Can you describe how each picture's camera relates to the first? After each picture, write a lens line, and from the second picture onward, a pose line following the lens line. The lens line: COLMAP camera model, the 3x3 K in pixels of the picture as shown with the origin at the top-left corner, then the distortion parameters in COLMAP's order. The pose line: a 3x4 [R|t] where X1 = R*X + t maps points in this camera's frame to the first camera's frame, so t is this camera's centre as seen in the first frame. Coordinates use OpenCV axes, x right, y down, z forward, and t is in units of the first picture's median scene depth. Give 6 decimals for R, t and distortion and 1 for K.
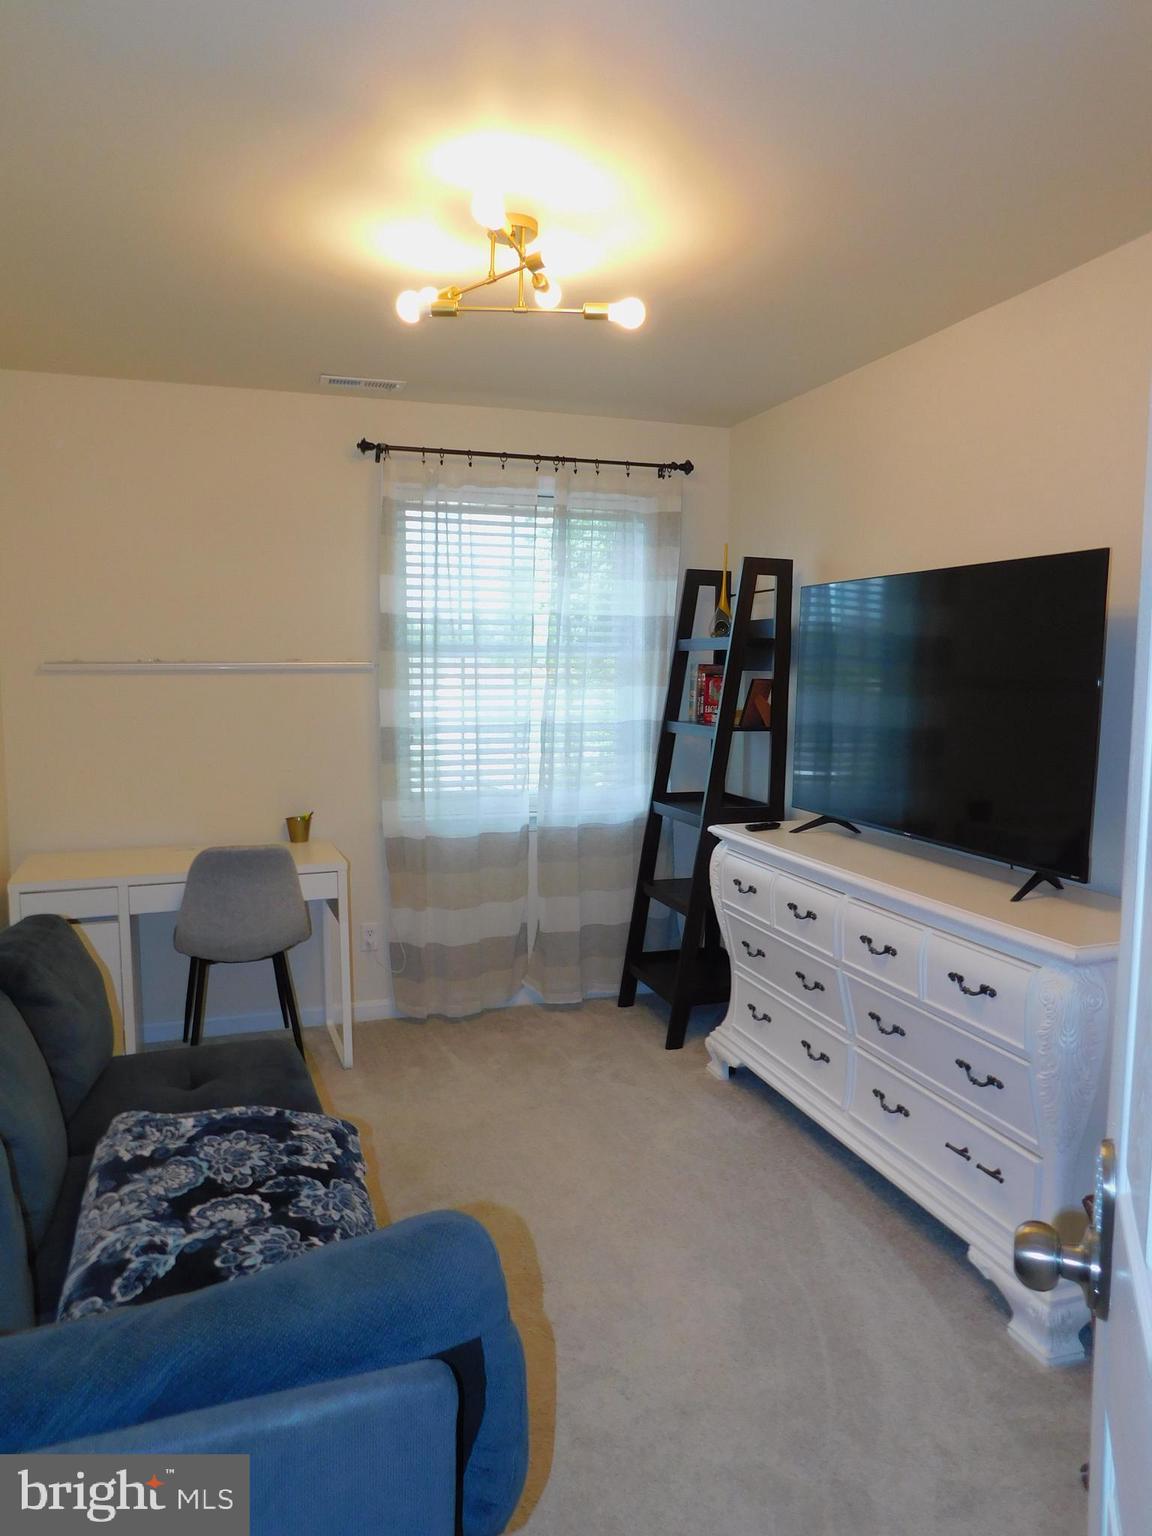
lens RADIAL K [[1005.5, 0, 567.2], [0, 1005.5, 762.6], [0, 0, 1]] dist [-0.074247, 0.053631]
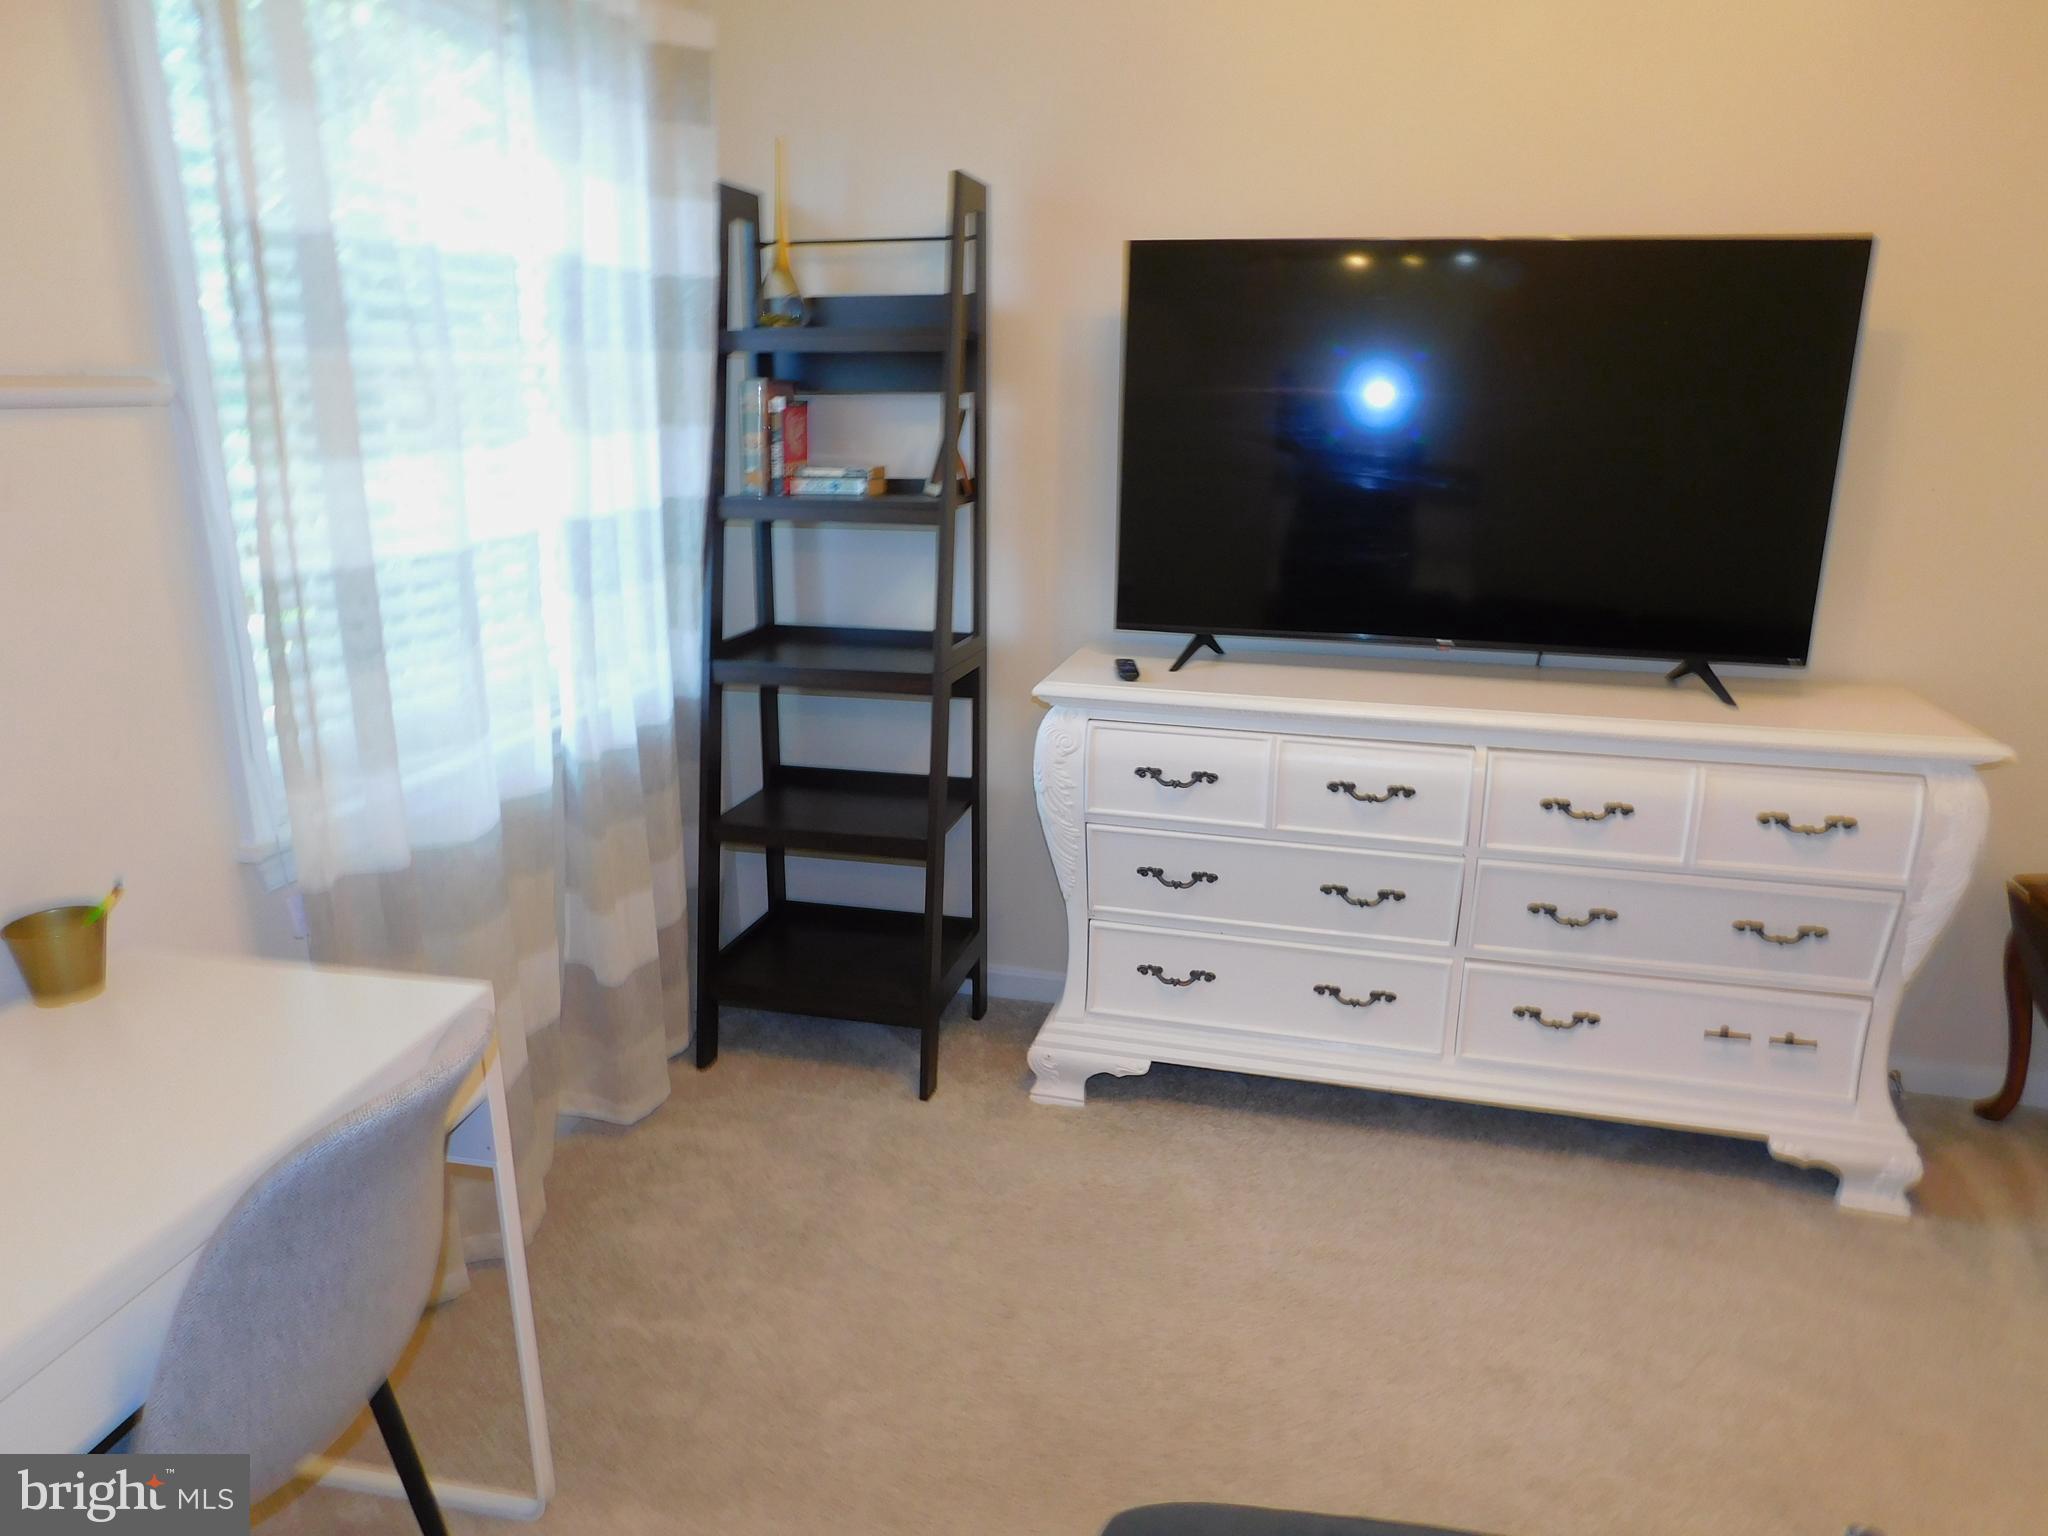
lens RADIAL K [[1340.7, 0, 1022.1], [0, 1340.7, 757.4], [0, 0, 1]] dist [-0.074247, 0.053631]
pose [[0.539336, -0.220681, 0.812661, -0.430666], [0.075652, 0.973846, 0.214243, -0.050693], [-0.838686, -0.054069, 0.541925, 0.572369]]
